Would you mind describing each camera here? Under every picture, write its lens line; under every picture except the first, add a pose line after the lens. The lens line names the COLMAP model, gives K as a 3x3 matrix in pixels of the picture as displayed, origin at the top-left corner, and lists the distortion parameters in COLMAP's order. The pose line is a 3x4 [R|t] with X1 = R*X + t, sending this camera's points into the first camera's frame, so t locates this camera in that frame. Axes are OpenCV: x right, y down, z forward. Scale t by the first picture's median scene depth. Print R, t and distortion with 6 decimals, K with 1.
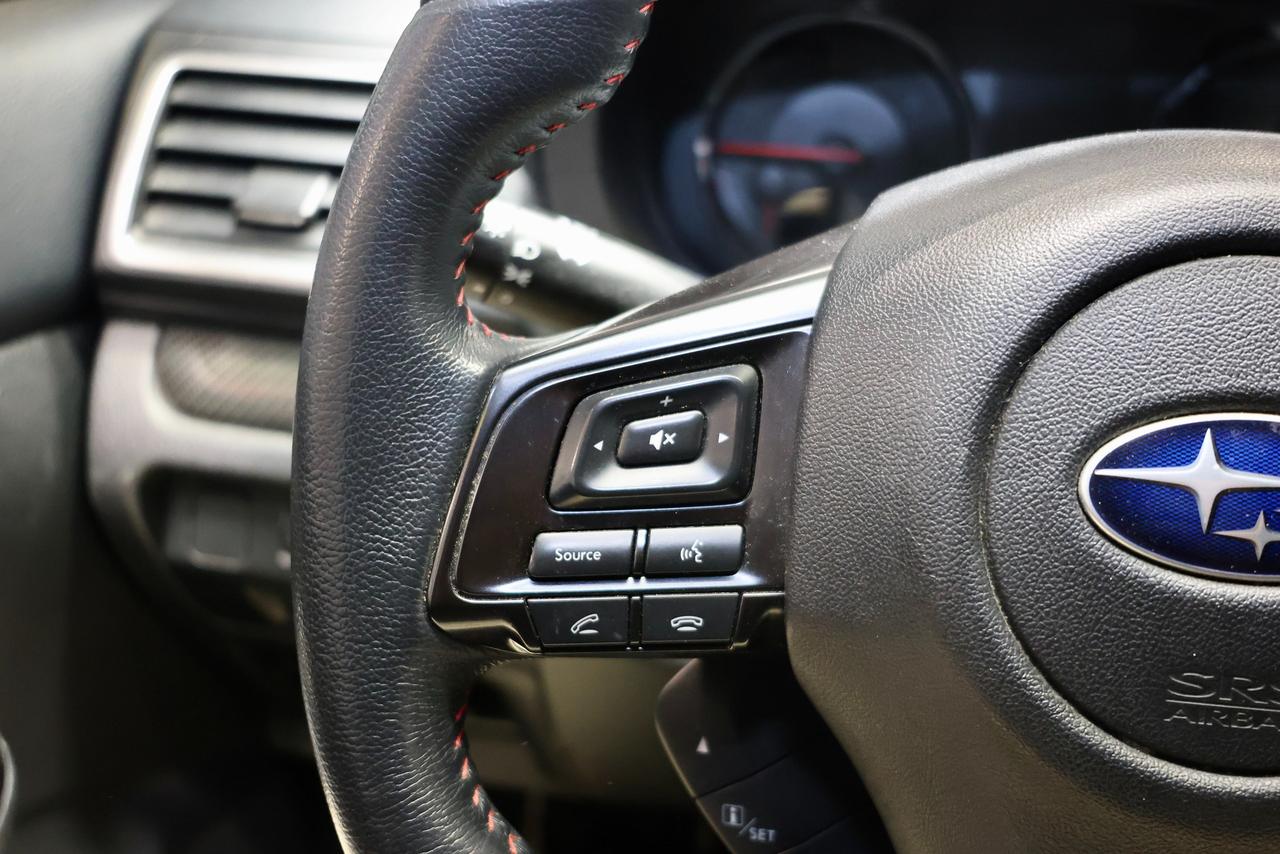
lens RADIAL K [[1522.0, 0, 634.4], [0, 1522.0, 434.7], [0, 0, 1]] dist [-0.003118, 0.000000]
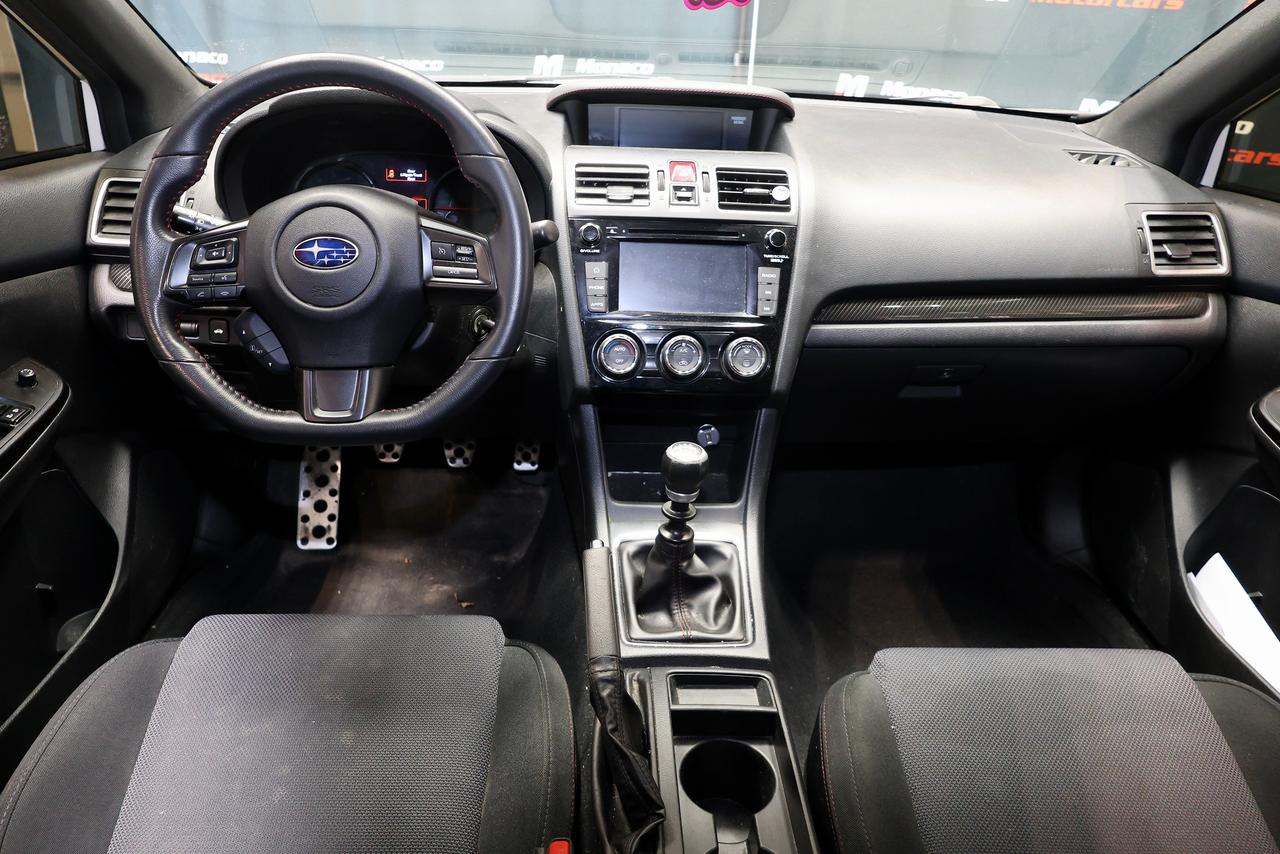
lens RADIAL K [[869.9, 0, 633.4], [0, 869.9, 419.7], [0, 0, 1]] dist [-0.018350, 0.000632]
pose [[0.977743, -0.080821, 0.193617, 0.808258], [0.074845, 0.996471, 0.037991, 0.568922], [-0.196004, -0.022654, 0.980341, -2.095500]]
